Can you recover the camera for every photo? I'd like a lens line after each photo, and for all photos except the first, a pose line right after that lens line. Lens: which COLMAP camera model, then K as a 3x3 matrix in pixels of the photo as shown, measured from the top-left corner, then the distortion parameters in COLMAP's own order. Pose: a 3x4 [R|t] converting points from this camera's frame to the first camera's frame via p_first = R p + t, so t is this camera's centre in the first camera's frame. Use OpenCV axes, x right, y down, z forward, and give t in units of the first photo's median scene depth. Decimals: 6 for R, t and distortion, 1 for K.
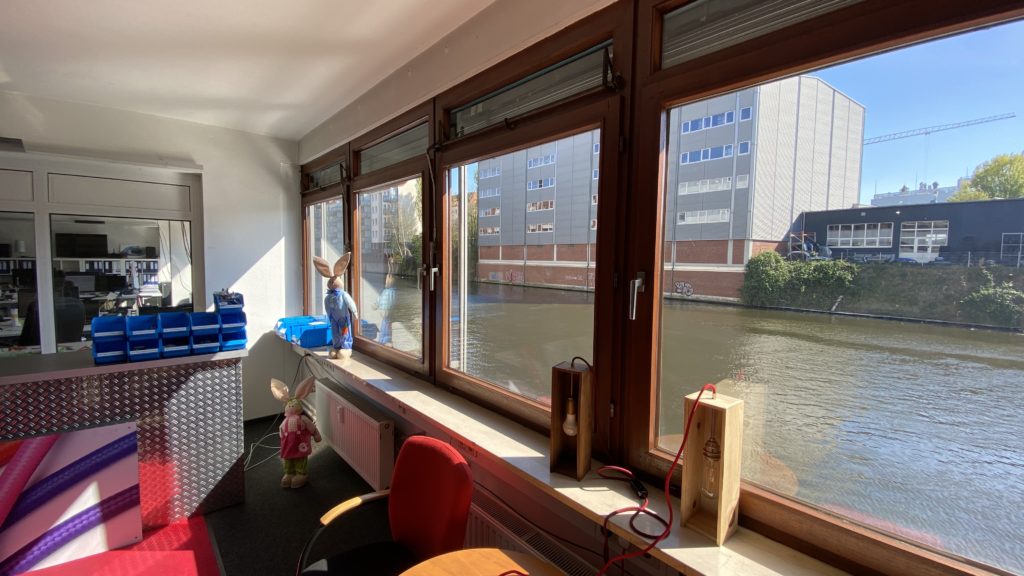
lens RADIAL K [[403.6, 0, 515.2], [0, 403.6, 288.5], [0, 0, 1]] dist [-0.005252, -0.006465]
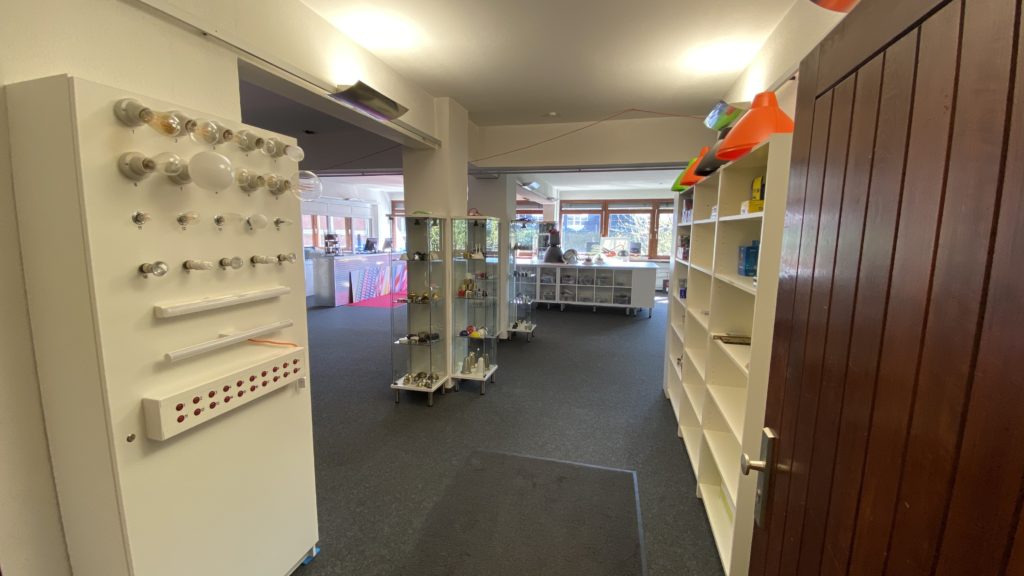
lens RADIAL K [[403.6, 0, 506.5], [0, 403.6, 294.2], [0, 0, 1]] dist [-0.005252, -0.006465]
pose [[0.830230, -0.089639, 0.550166, -0.614082], [0.040461, 0.994073, 0.100908, 0.056237], [-0.555951, -0.061517, 0.828936, -0.839926]]
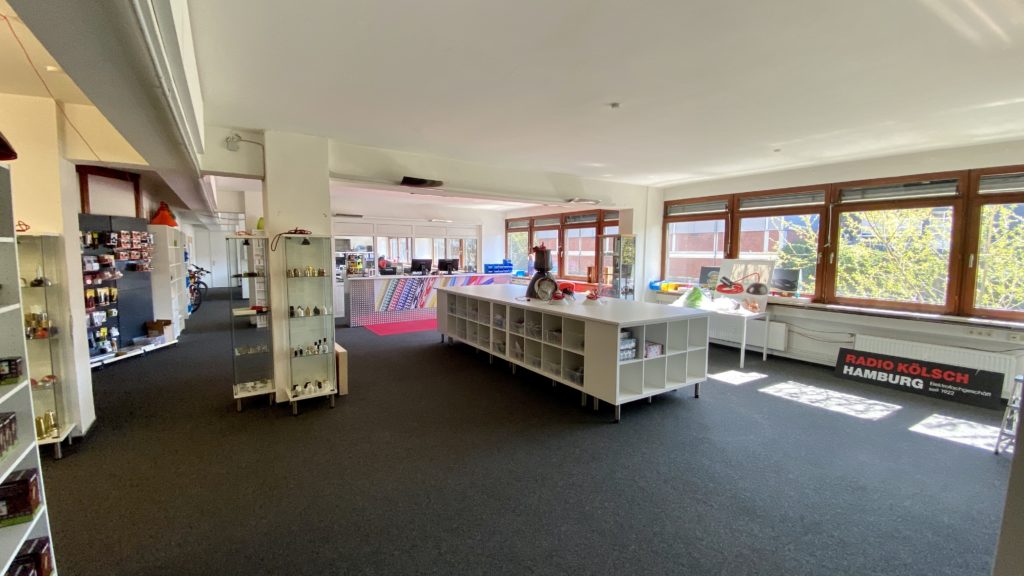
lens RADIAL K [[403.6, 0, 514.5], [0, 403.6, 286.9], [0, 0, 1]] dist [-0.005252, -0.006465]
pose [[0.991138, 0.000234, -0.132835, -0.028196], [0.001936, 0.999867, 0.016206, 0.056330], [0.132821, -0.016320, 0.991006, -0.743996]]
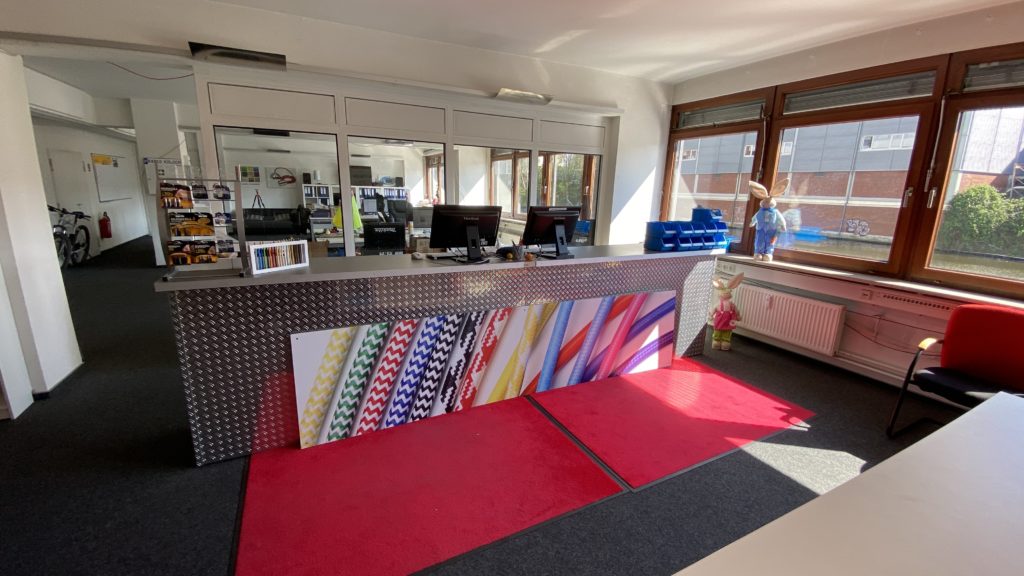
lens RADIAL K [[403.6, 0, 520.0], [0, 403.6, 289.3], [0, 0, 1]] dist [-0.005252, -0.006465]
pose [[0.968280, 0.066972, -0.240726, -0.250374], [-0.026328, 0.985393, 0.168247, 0.018085], [0.248477, -0.156572, 0.955900, -0.137527]]
